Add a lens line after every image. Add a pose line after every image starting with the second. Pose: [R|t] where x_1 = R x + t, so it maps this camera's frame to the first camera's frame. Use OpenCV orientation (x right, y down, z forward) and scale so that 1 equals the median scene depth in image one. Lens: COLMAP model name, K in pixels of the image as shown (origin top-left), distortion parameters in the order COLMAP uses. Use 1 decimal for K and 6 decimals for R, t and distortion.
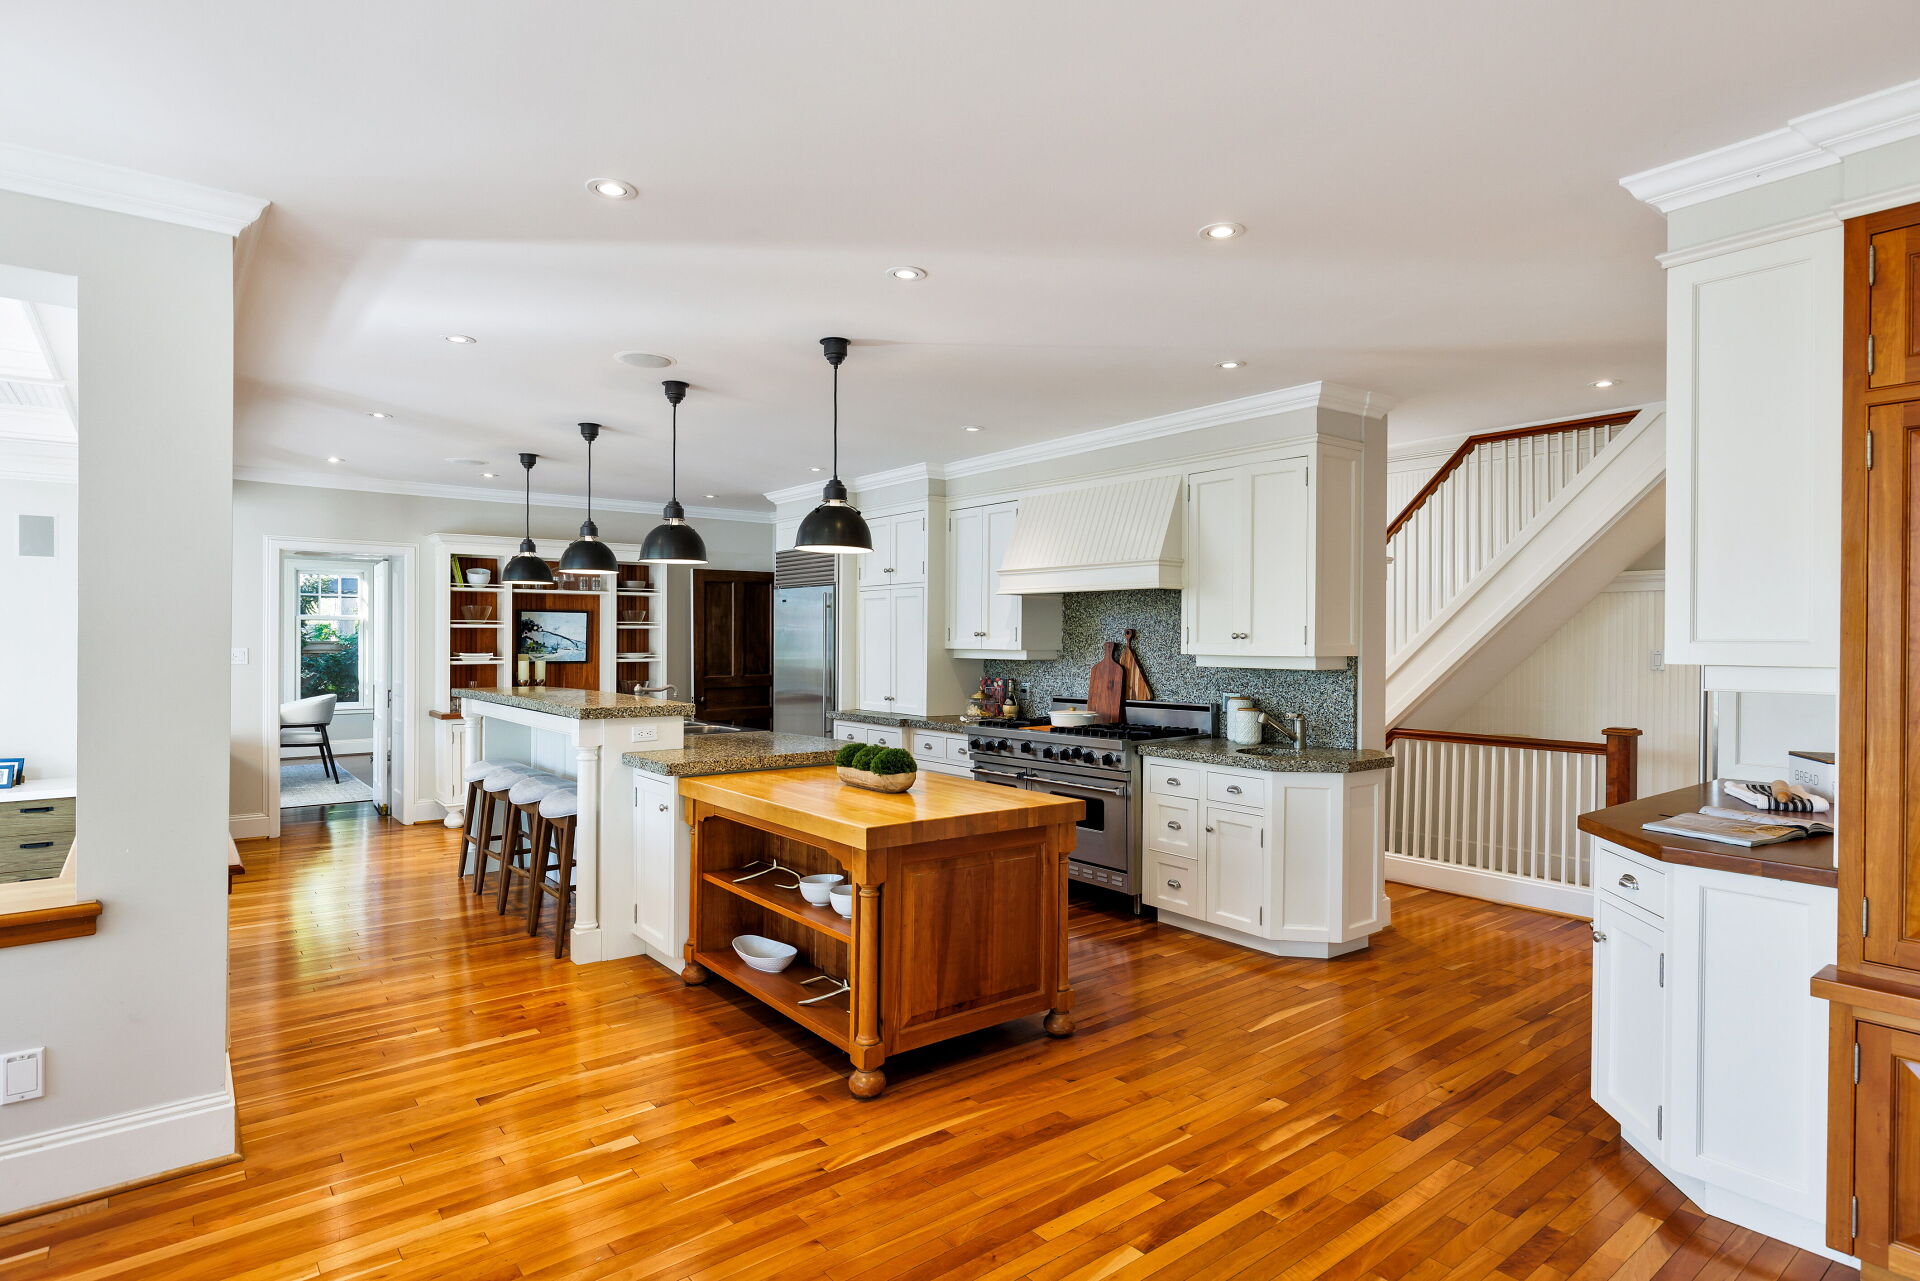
lens RADIAL K [[986.5, 0, 960.0], [0, 986.5, 640.5], [0, 0, 1]] dist [0.000420, -0.001113]
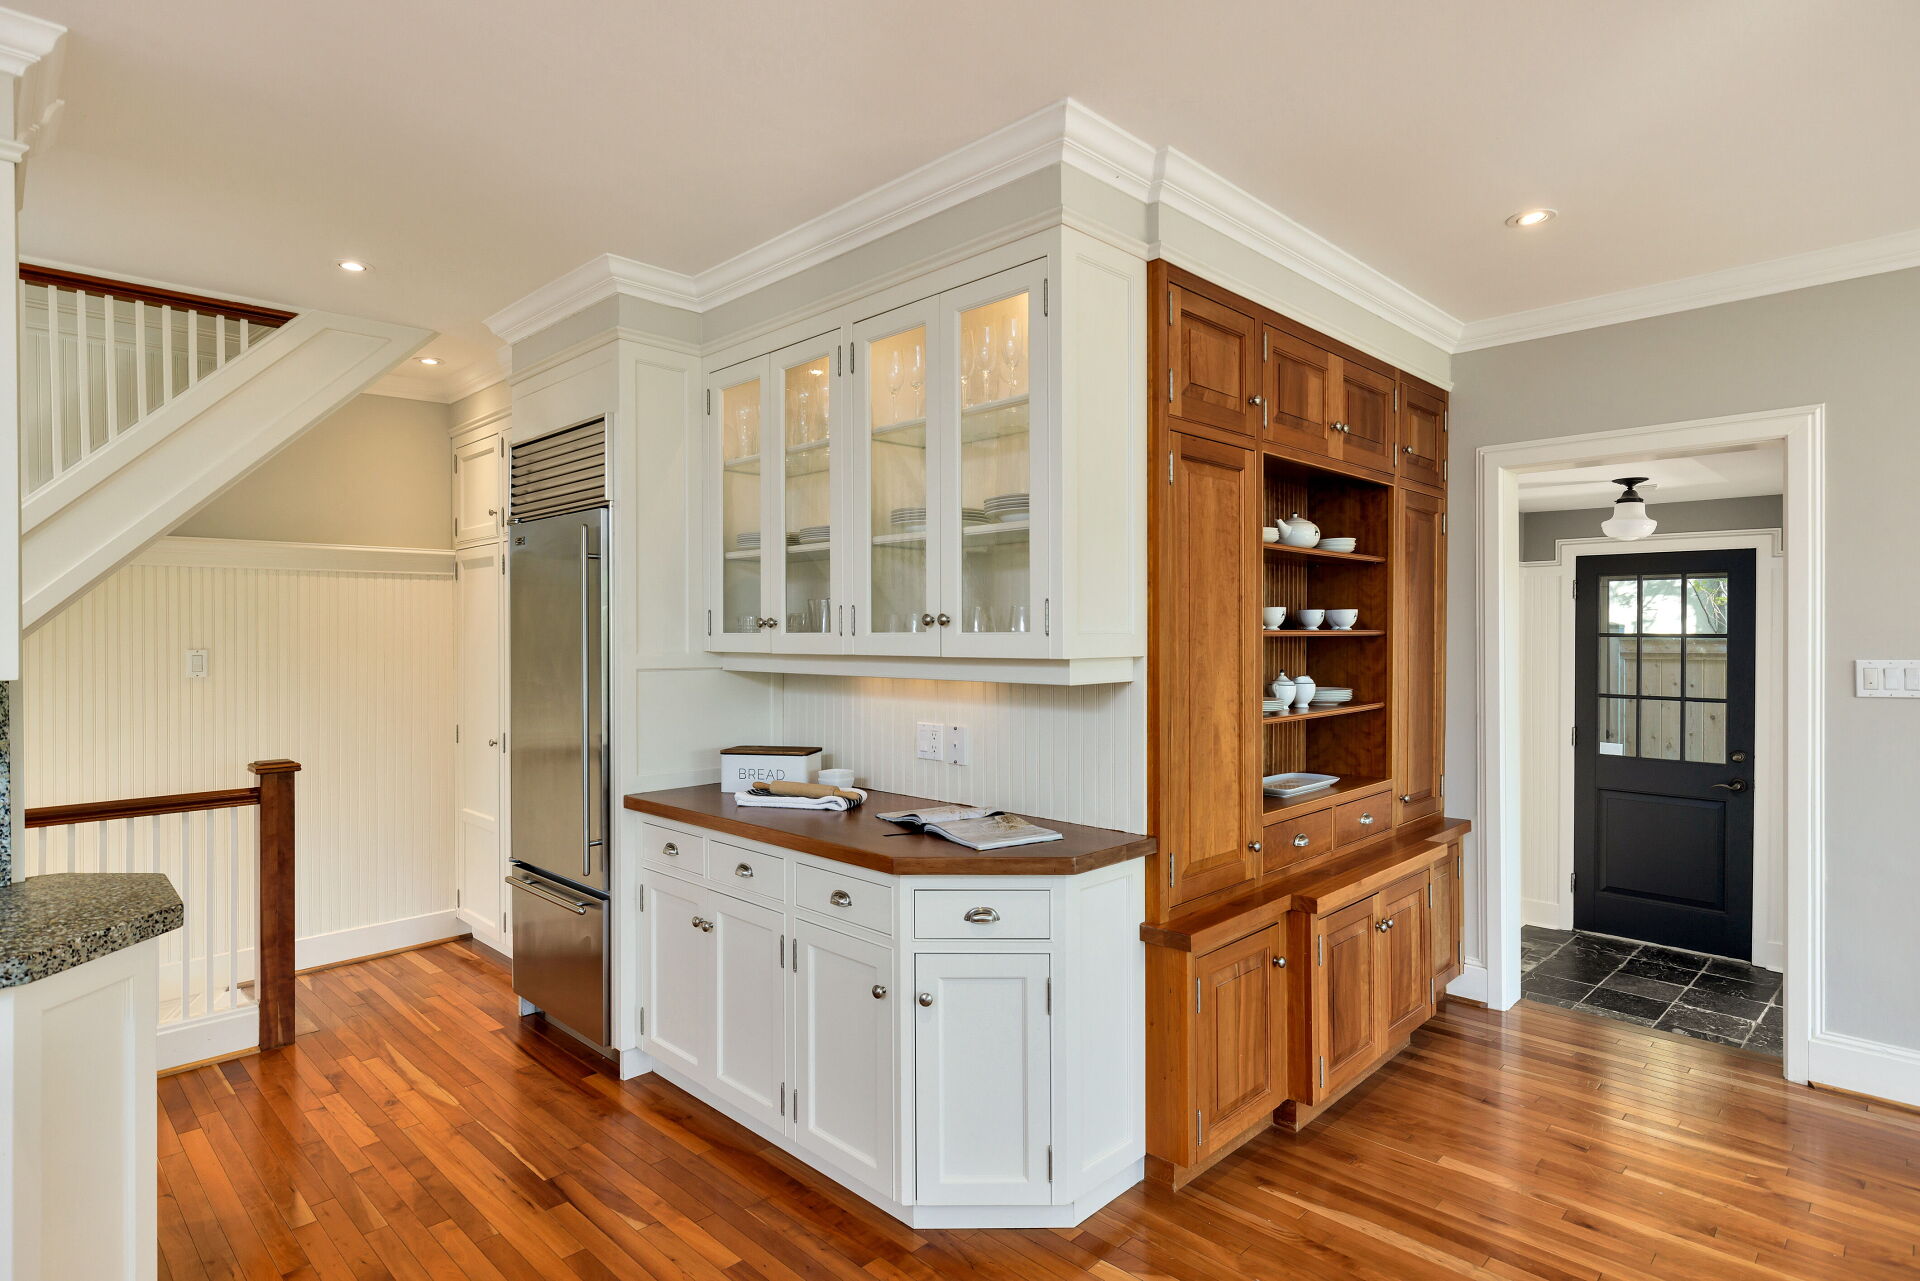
lens RADIAL K [[1002.7, 0, 960.0], [0, 1002.7, 640.5], [0, 0, 1]] dist [-0.000596, -0.000274]
pose [[-0.122871, -0.014446, 0.992318, -0.089966], [0.006923, 0.999857, 0.015413, -0.004138], [-0.992399, 0.008764, -0.122753, 0.564961]]
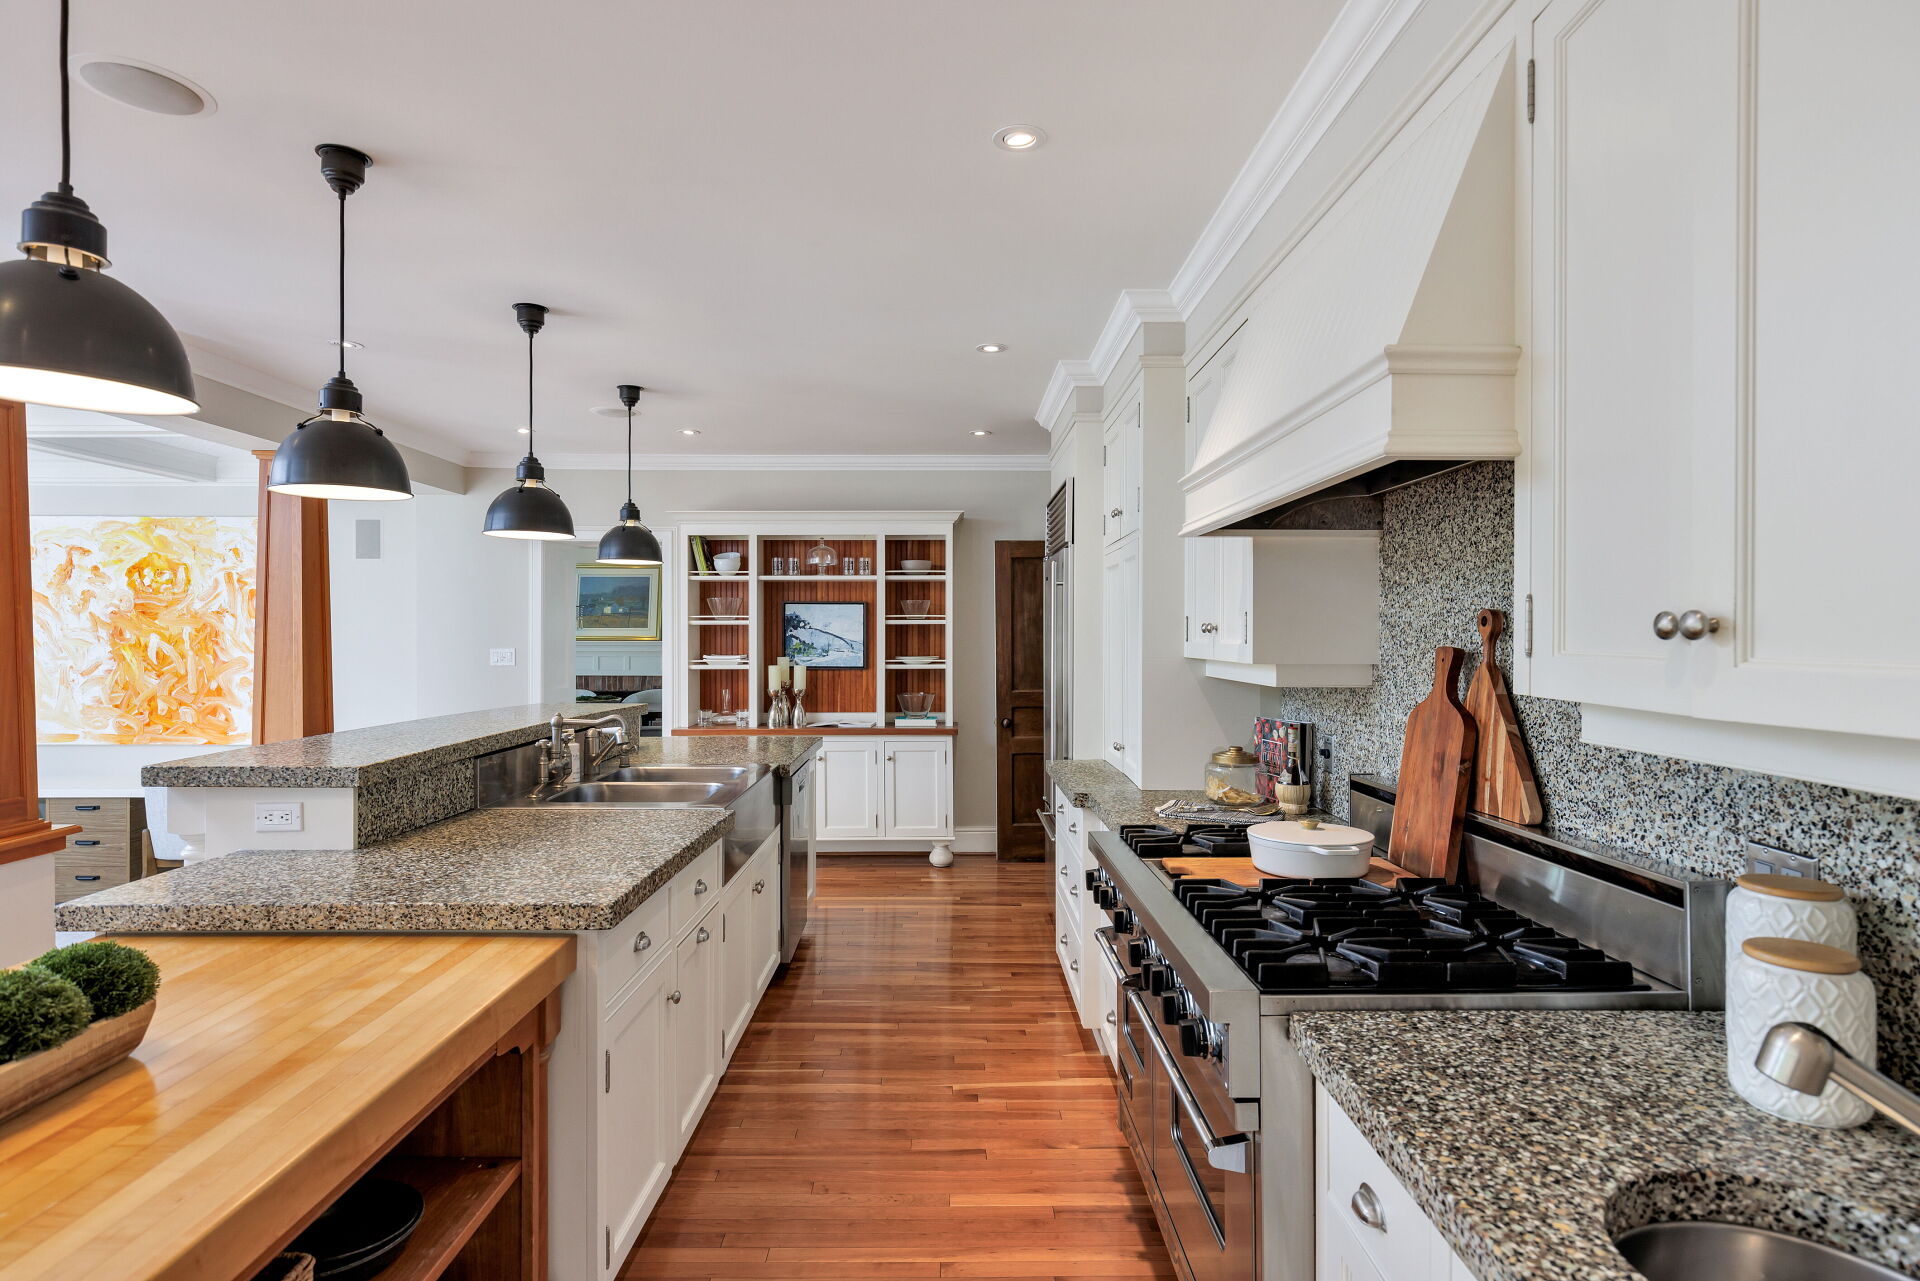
lens RADIAL K [[1016.9, 0, 964.2], [0, 1016.9, 606.5], [0, 0, 1]] dist [-0.000552, -0.000243]
pose [[0.799937, -0.020267, -0.599742, 0.259302], [0.001222, 0.999482, -0.032146, -0.000956], [0.600083, 0.024982, 0.799548, 0.656227]]
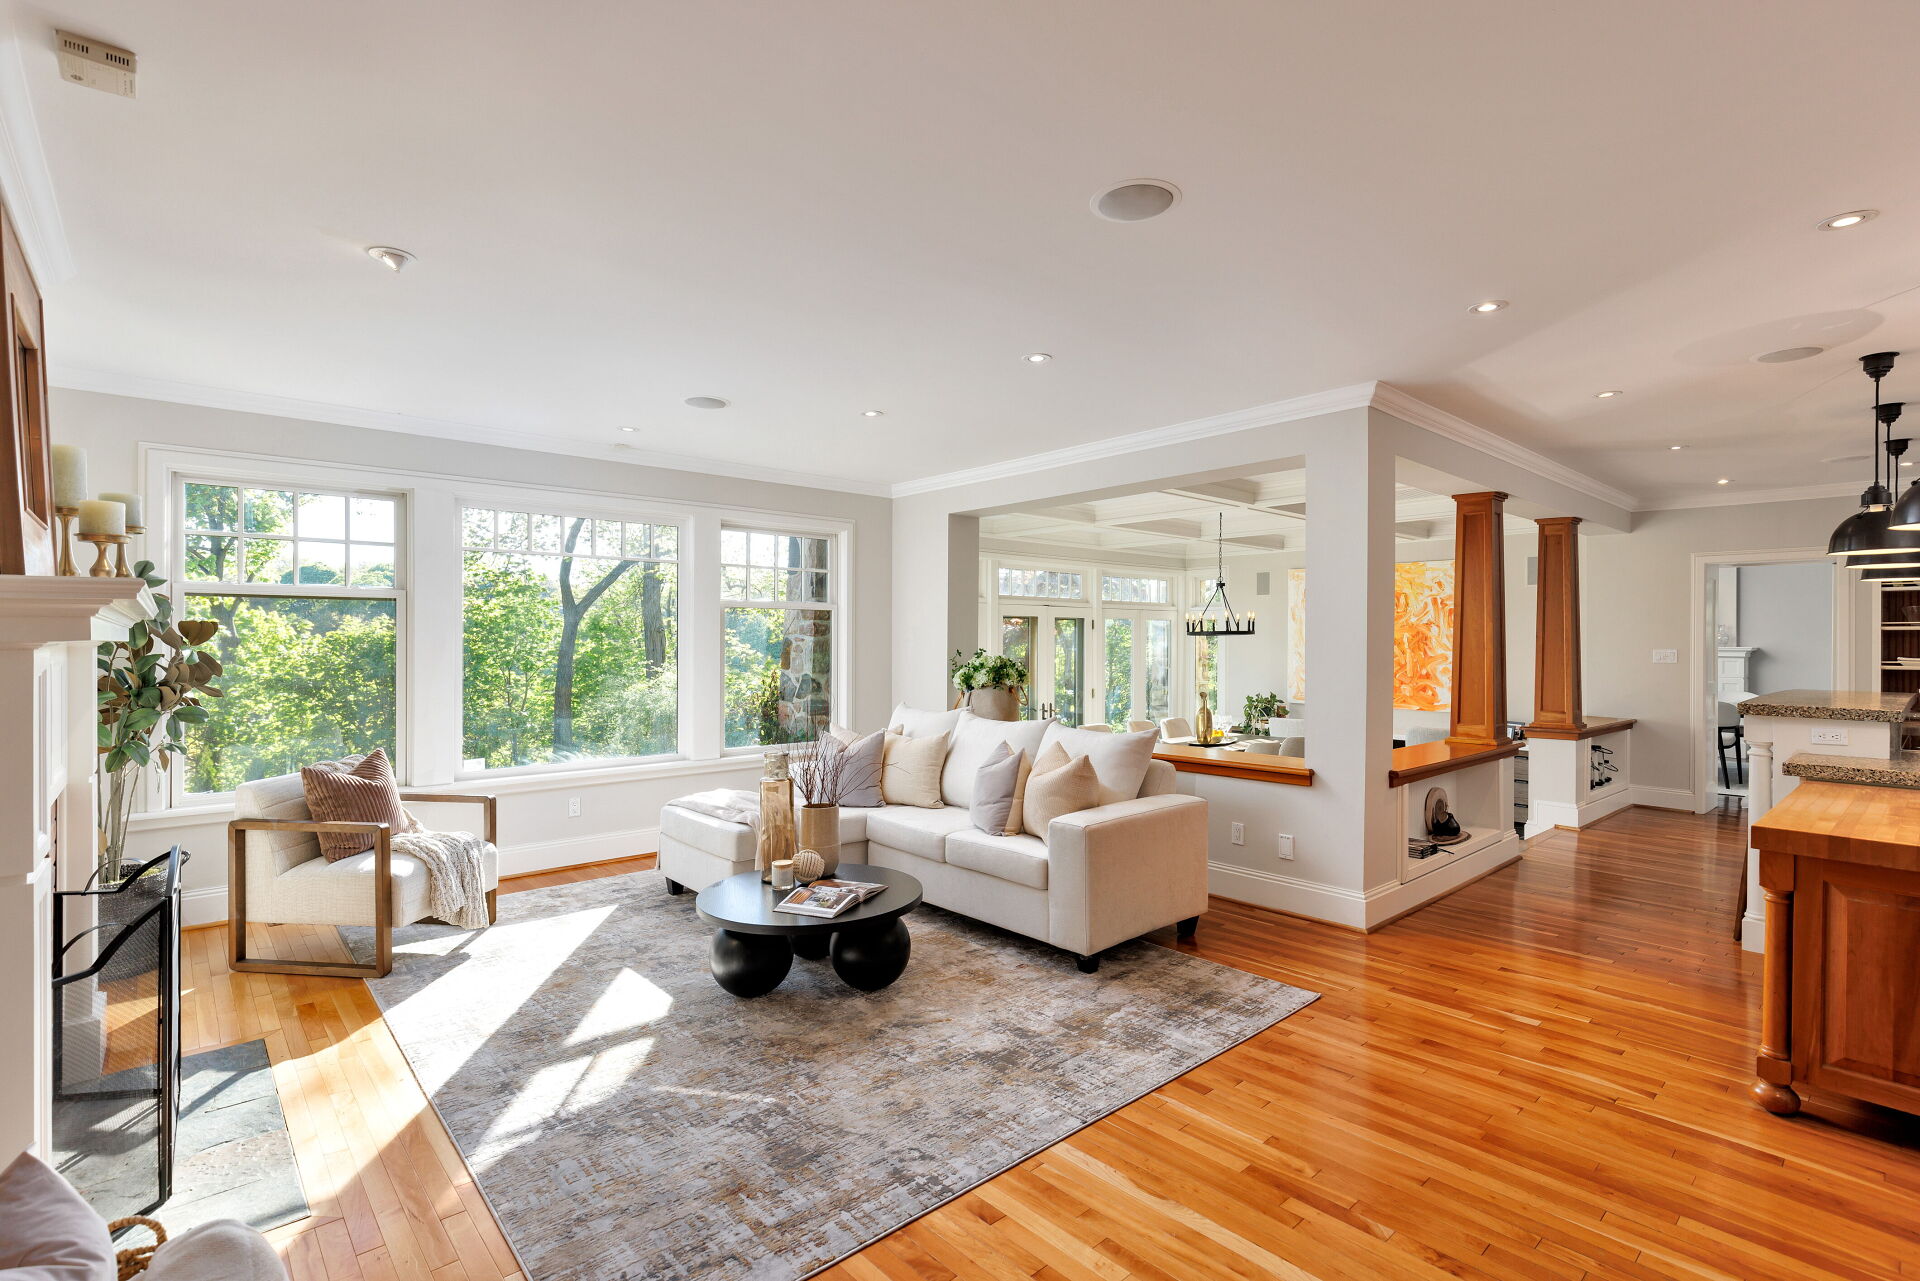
lens RADIAL K [[903.3, 0, 960.0], [0, 903.3, 640.5], [0, 0, 1]] dist [-0.002433, -0.000331]
pose [[0.064555, -0.003913, -0.997906, 0.417714], [-0.005851, 0.999974, -0.004300, 0.008389], [0.997897, 0.006116, 0.064530, 0.088670]]
